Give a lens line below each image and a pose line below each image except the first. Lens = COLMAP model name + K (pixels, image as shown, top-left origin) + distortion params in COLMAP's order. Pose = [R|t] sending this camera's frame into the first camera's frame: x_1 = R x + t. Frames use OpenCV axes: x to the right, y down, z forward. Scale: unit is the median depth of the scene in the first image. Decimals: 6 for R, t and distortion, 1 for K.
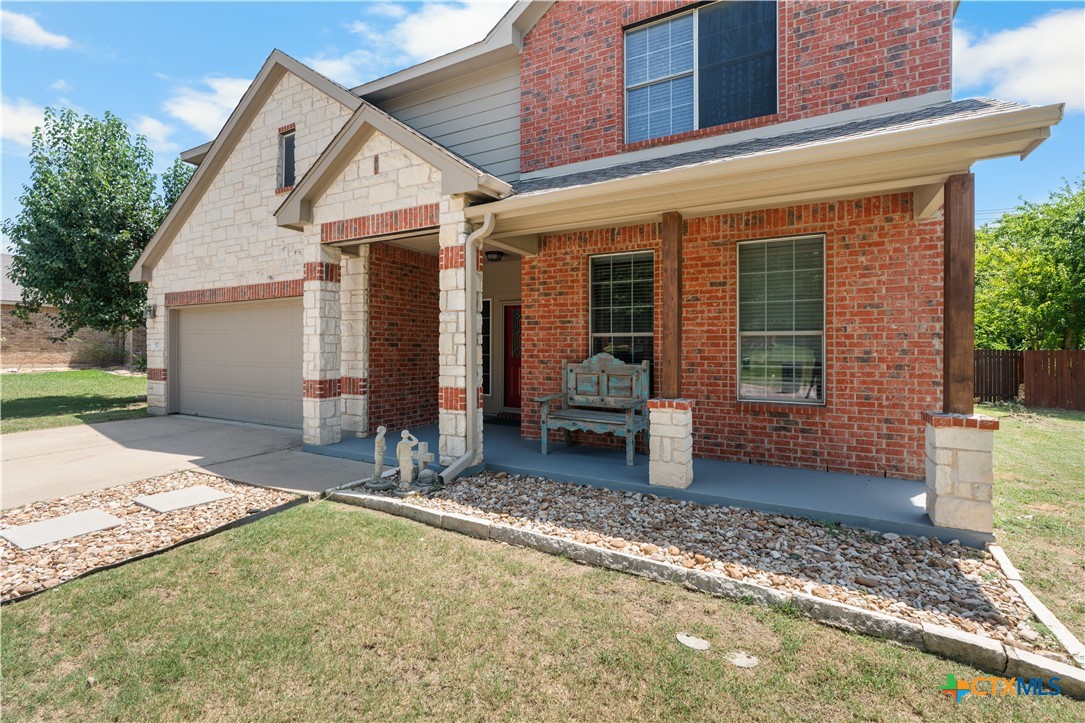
lens RADIAL K [[494.4, 0, 541.9], [0, 494.4, 351.2], [0, 0, 1]] dist [-0.007990, -0.000189]
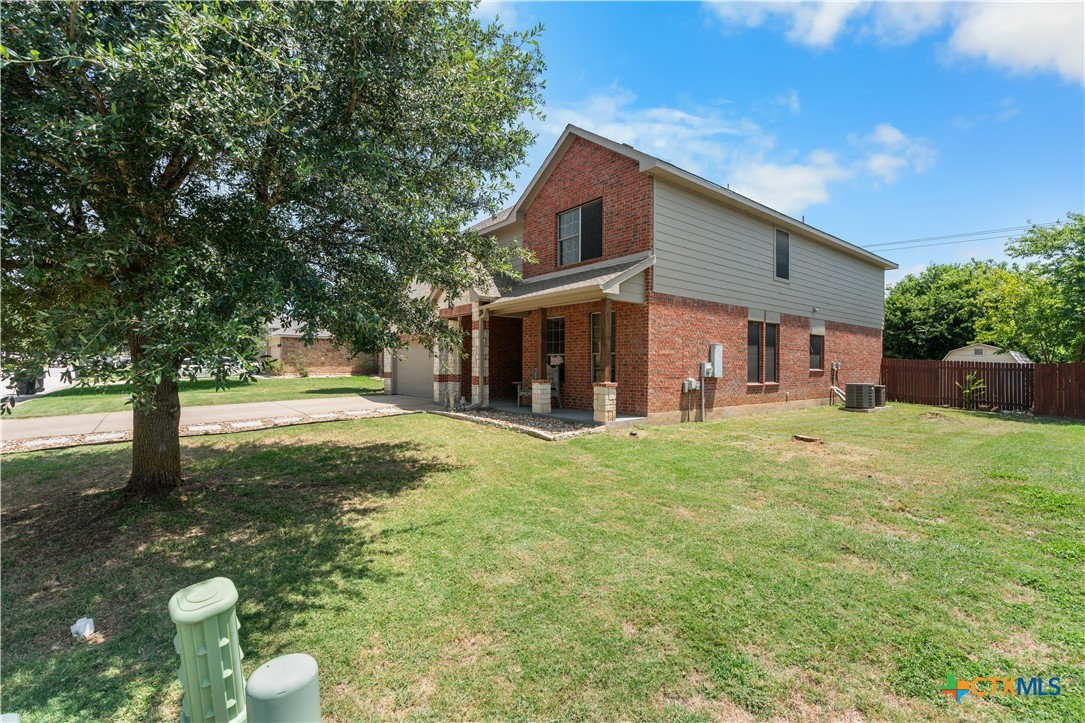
lens RADIAL K [[494.4, 0, 546.4], [0, 494.4, 364.8], [0, 0, 1]] dist [-0.007990, -0.000189]
pose [[0.927874, -0.001745, -0.372889, 0.896026], [-0.001098, 0.999972, -0.007411, 0.027225], [0.372891, 0.007285, 0.927846, -0.995301]]
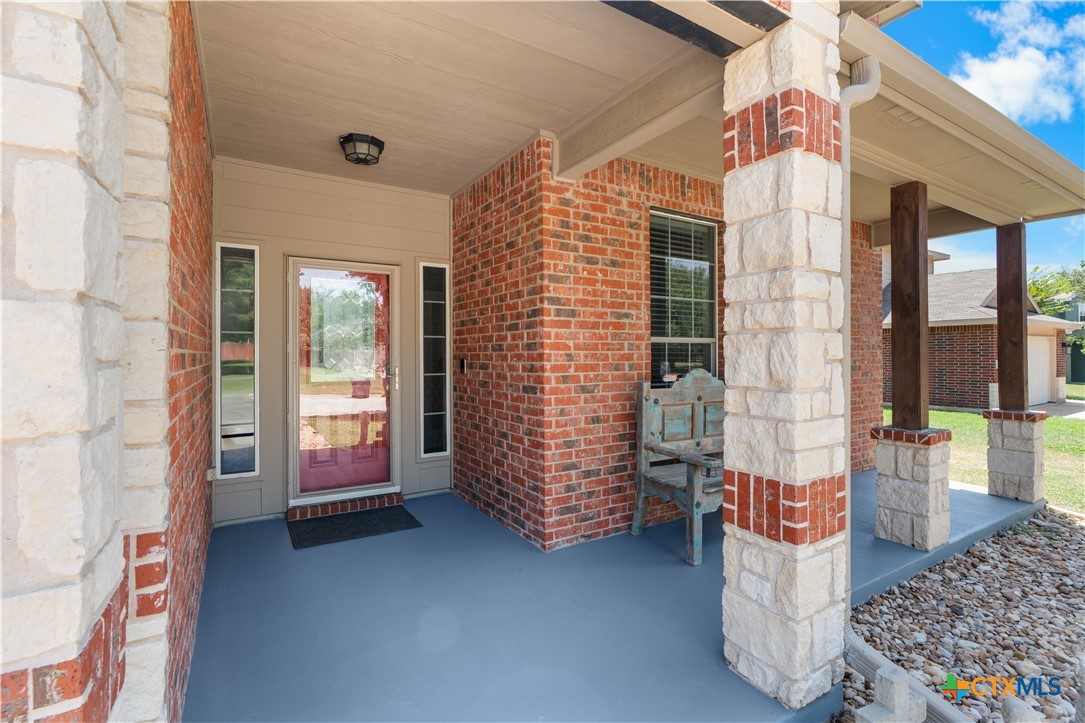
lens RADIAL K [[494.4, 0, 542.6], [0, 494.4, 352.1], [0, 0, 1]] dist [-0.007990, -0.000189]
pose [[0.492404, -0.002647, 0.870363, -0.486094], [0.007347, 0.999972, -0.001116, -0.017640], [-0.870336, 0.006944, 0.492410, 0.804990]]
